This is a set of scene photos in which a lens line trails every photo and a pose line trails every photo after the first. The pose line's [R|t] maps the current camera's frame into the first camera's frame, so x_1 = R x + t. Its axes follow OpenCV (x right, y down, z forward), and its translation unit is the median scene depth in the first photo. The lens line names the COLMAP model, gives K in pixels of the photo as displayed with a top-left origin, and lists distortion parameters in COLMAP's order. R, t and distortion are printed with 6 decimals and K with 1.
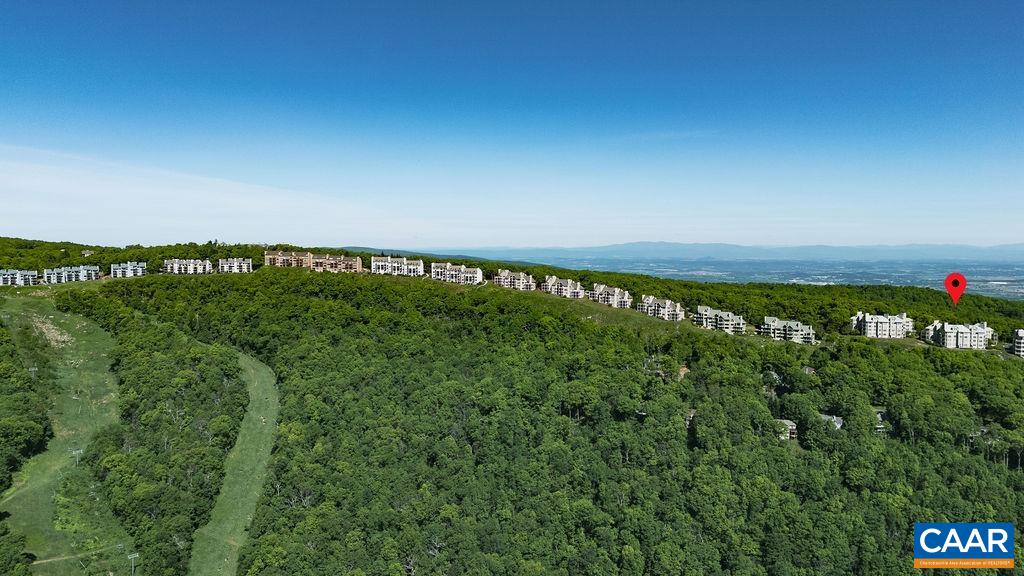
lens RADIAL K [[745.9, 0, 511.4], [0, 745.9, 282.6], [0, 0, 1]] dist [0.040469, -0.033125]
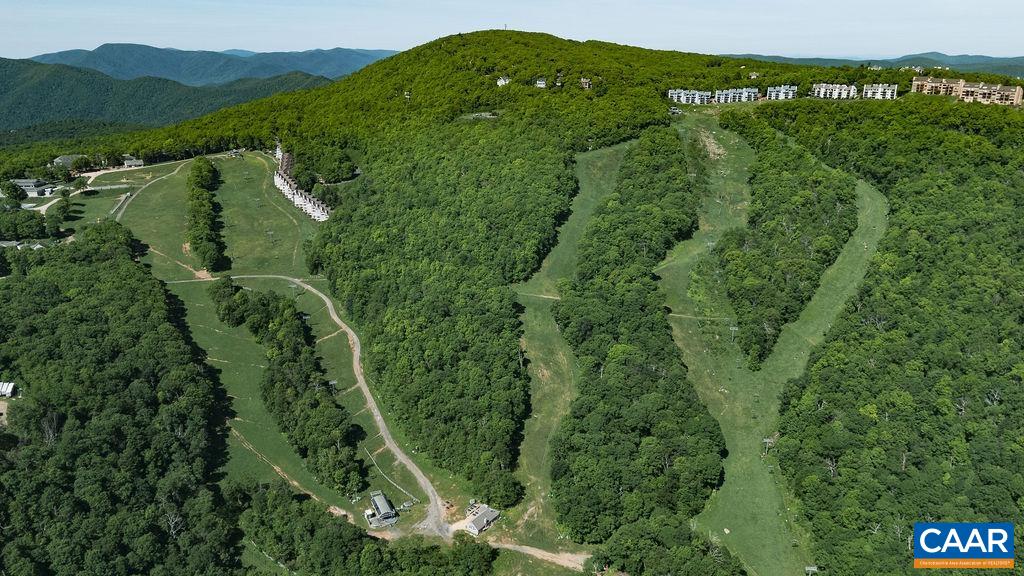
lens RADIAL K [[745.9, 0, 511.0], [0, 745.9, 287.8], [0, 0, 1]] dist [0.040469, -0.033125]
pose [[0.665492, 0.221764, -0.712700, 0.114111], [-0.034947, 0.963054, 0.267032, -0.030143], [0.745586, -0.152801, 0.648655, -0.092259]]
